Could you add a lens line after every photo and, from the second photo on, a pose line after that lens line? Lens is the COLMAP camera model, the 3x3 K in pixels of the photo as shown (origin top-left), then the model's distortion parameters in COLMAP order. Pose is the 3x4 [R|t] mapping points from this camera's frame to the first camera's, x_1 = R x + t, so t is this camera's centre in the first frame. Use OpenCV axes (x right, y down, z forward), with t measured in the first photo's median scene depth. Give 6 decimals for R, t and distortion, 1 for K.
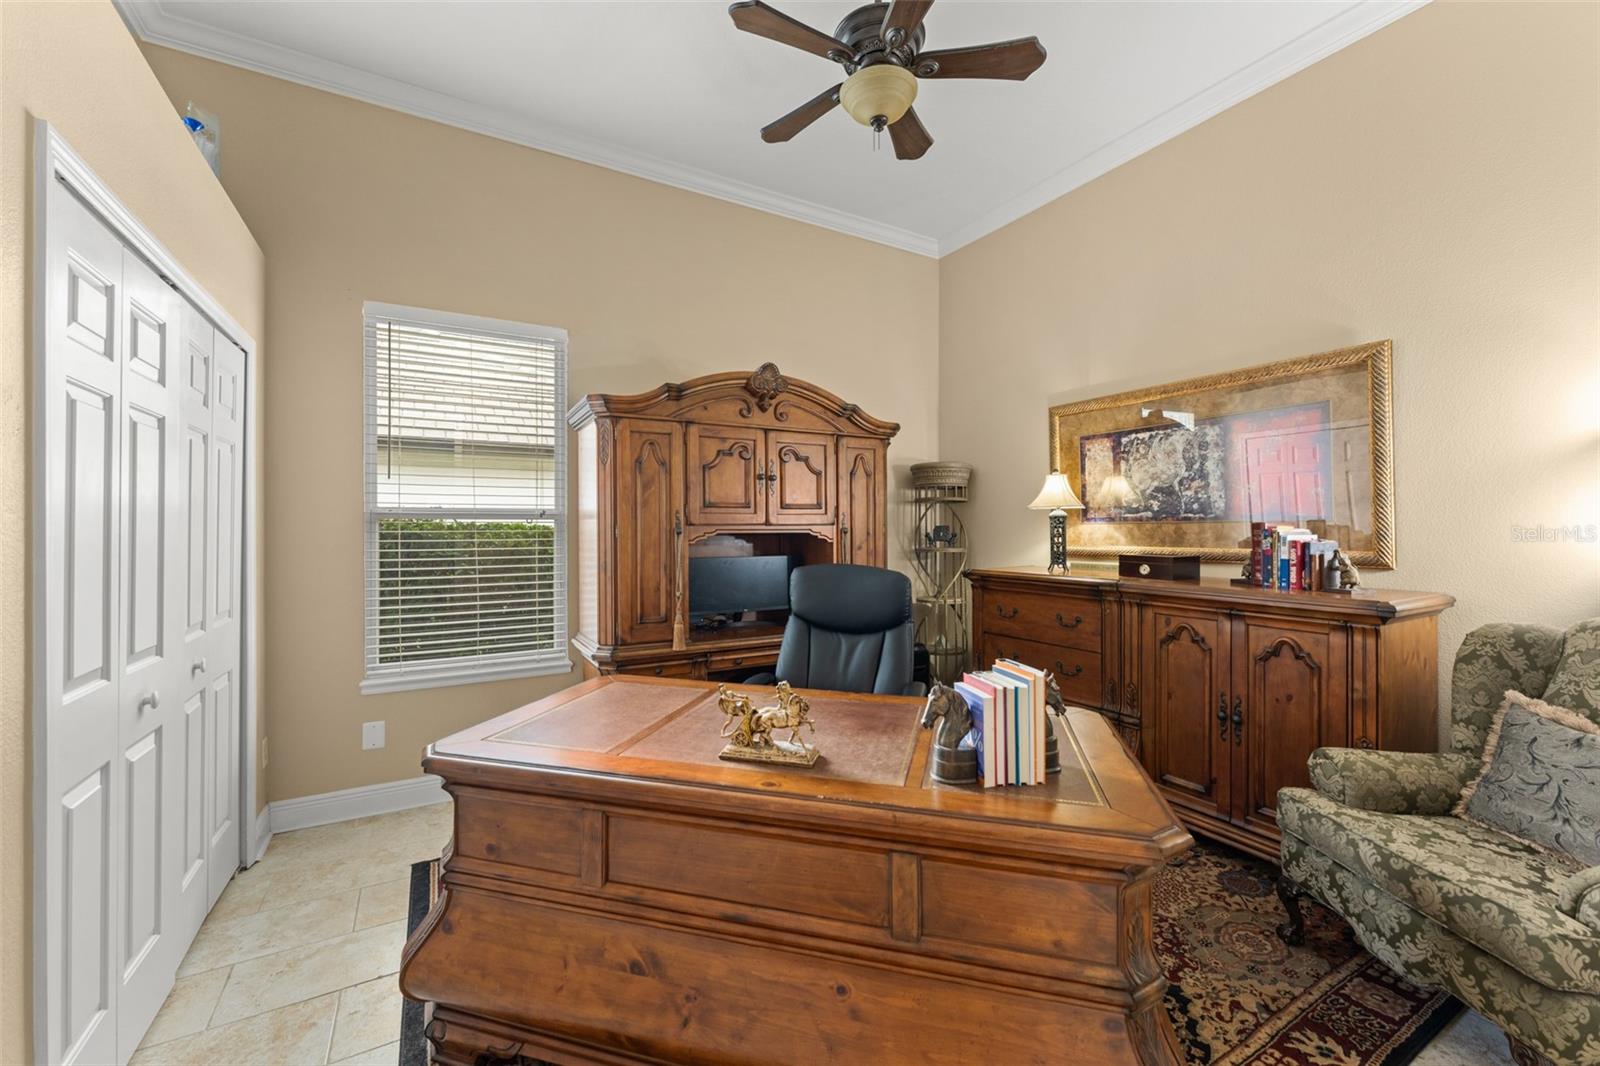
lens RADIAL K [[633.6, 0, 797.2], [0, 633.6, 529.2], [0, 0, 1]] dist [-0.000350, -0.000285]
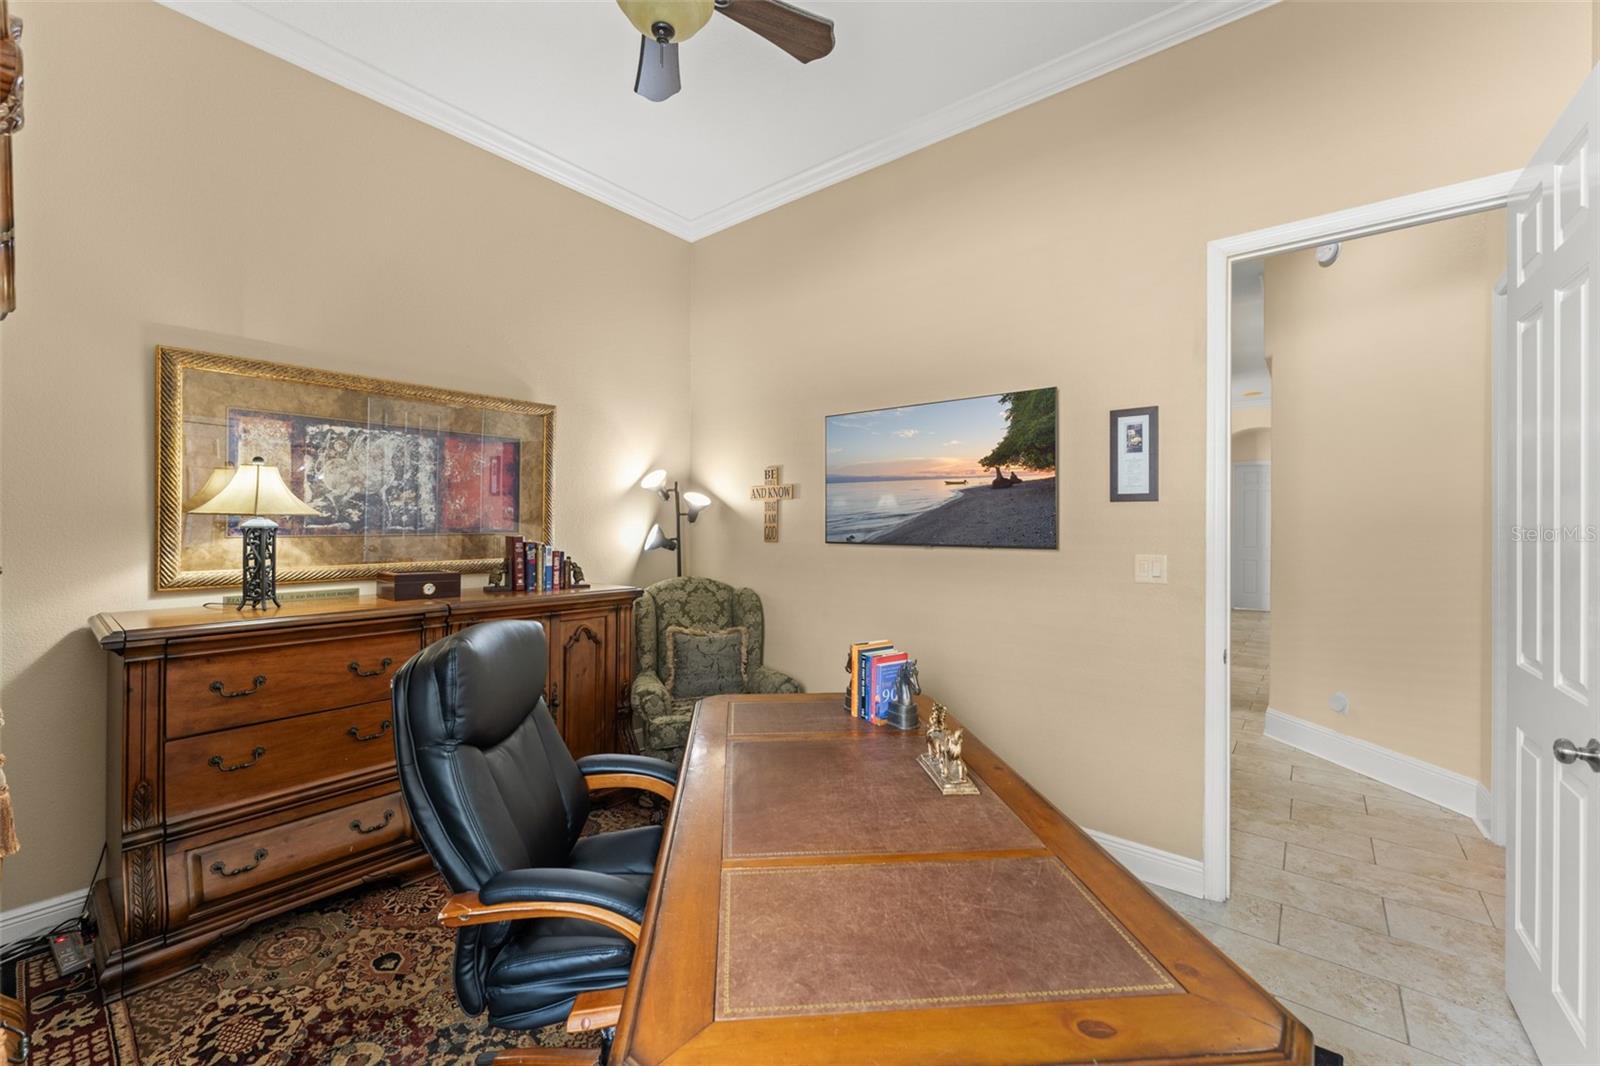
lens RADIAL K [[633.6, 0, 800.7], [0, 633.6, 525.8], [0, 0, 1]] dist [-0.000350, -0.000285]
pose [[-0.353402, 0.000835, 0.935471, -0.454966], [-0.001681, 0.999997, -0.001527, -0.024386], [-0.935470, -0.002112, -0.353400, 0.774304]]
